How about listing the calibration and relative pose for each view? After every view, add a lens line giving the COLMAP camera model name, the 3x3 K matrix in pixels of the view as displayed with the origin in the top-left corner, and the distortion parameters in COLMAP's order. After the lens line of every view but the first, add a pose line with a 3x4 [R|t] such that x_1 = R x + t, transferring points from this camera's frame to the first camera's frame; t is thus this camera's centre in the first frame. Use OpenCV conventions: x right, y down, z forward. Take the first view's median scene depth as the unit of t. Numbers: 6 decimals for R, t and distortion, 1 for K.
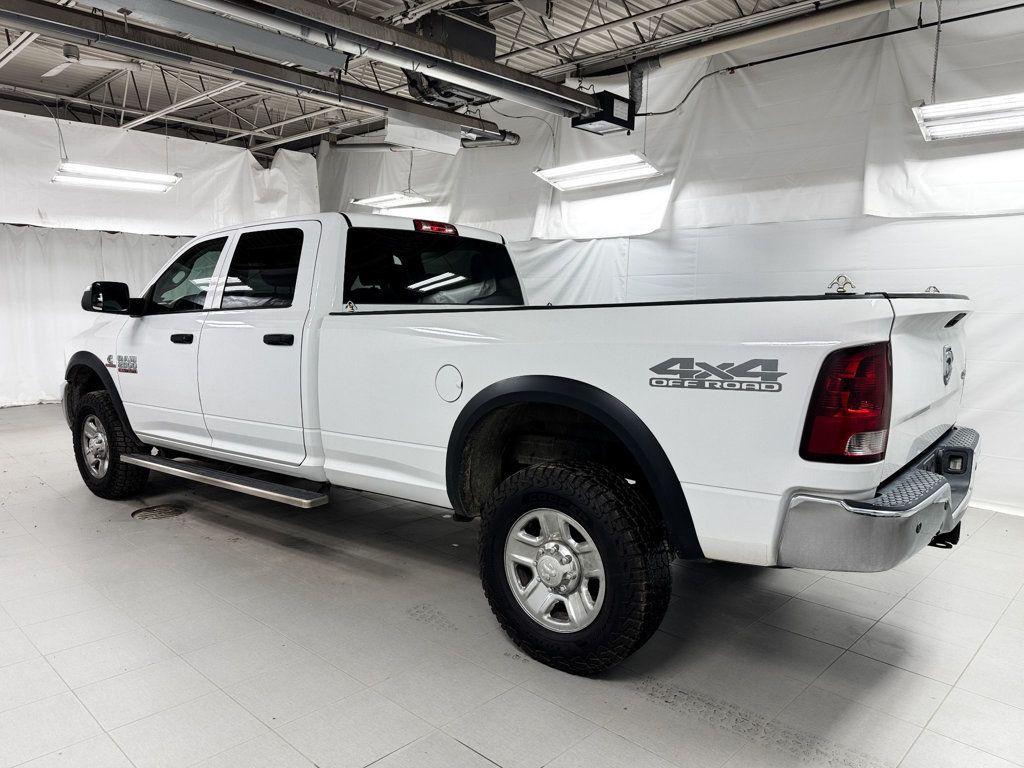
lens RADIAL K [[726.4, 0, 508.8], [0, 726.4, 387.1], [0, 0, 1]] dist [0.053285, -0.082352]
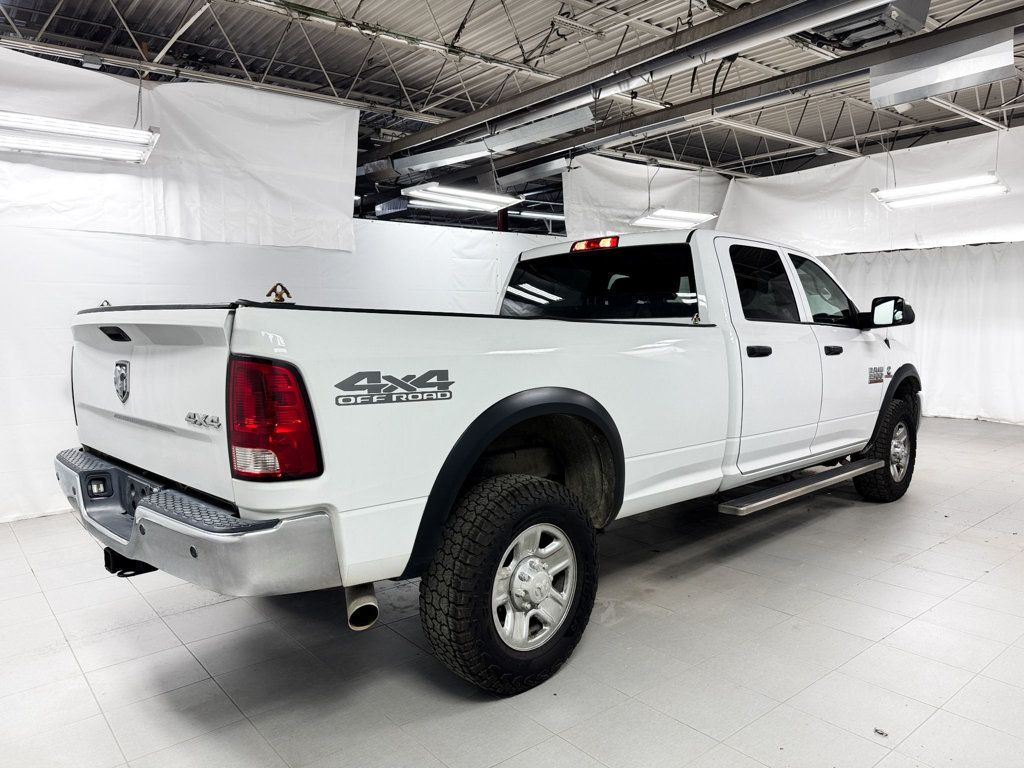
lens RADIAL K [[726.4, 0, 508.8], [0, 726.4, 387.1], [0, 0, 1]] dist [0.053285, -0.082352]
pose [[-0.118499, 0.073167, -0.990255, 0.543784], [-0.098195, 0.991529, 0.085012, -0.055436], [0.988087, 0.107312, -0.110310, 0.590055]]
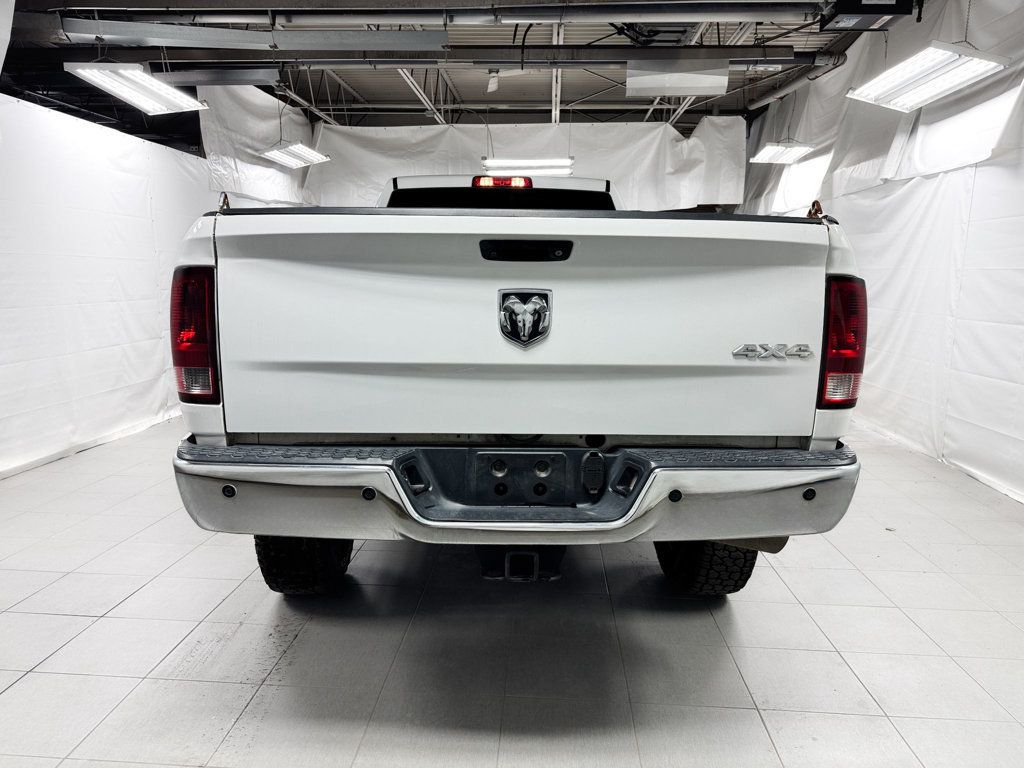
lens RADIAL K [[726.4, 0, 508.8], [0, 726.4, 387.1], [0, 0, 1]] dist [0.053285, -0.082352]
pose [[0.652225, 0.108215, -0.750262, 0.402470], [-0.088884, 0.993848, 0.066080, -0.001954], [0.752796, 0.023588, 0.657831, 0.201858]]
